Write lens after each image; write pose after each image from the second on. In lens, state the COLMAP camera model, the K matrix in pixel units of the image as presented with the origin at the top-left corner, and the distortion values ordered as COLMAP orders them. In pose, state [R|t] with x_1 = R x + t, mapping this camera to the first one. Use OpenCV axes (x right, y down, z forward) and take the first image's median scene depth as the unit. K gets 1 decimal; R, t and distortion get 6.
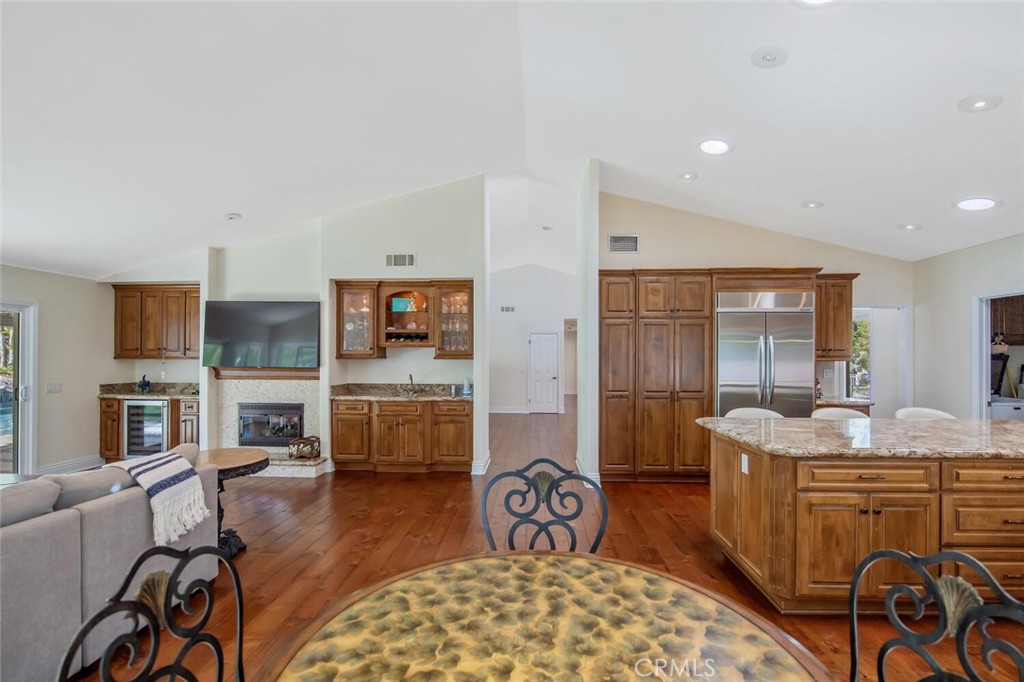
lens RADIAL K [[443.4, 0, 510.2], [0, 443.4, 342.5], [0, 0, 1]] dist [-0.002603, -0.000302]
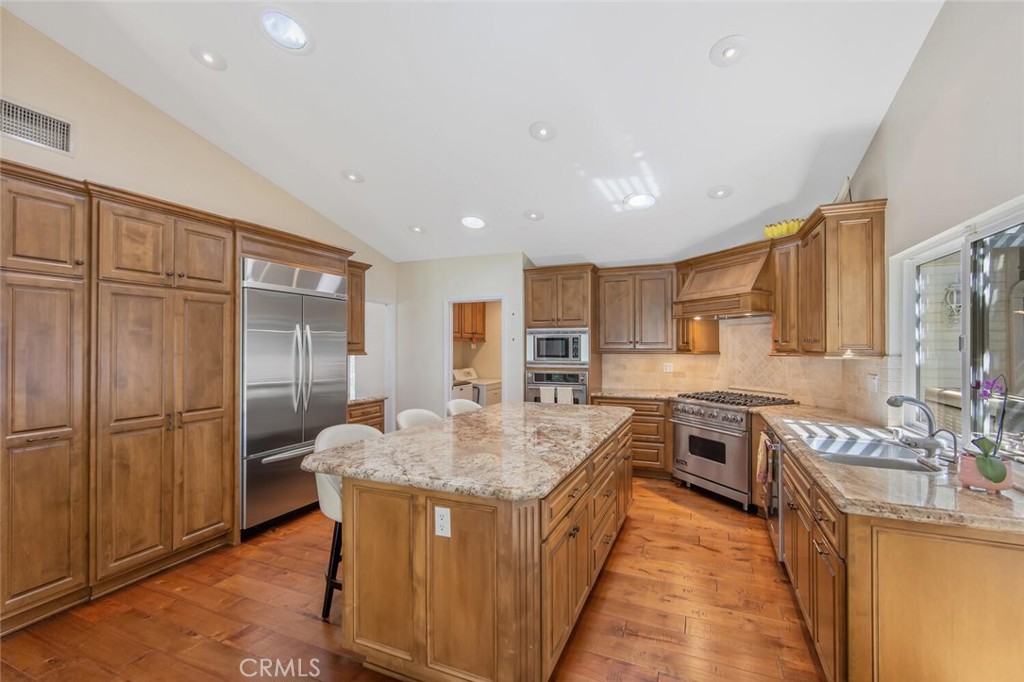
lens RADIAL K [[443.4, 0, 510.2], [0, 443.4, 342.5], [0, 0, 1]] dist [-0.002603, -0.000302]
pose [[0.347443, 0.005008, 0.937688, -0.024910], [-0.025103, 0.999677, 0.003963, 0.003701], [-0.937365, -0.024916, 0.347456, 0.378505]]
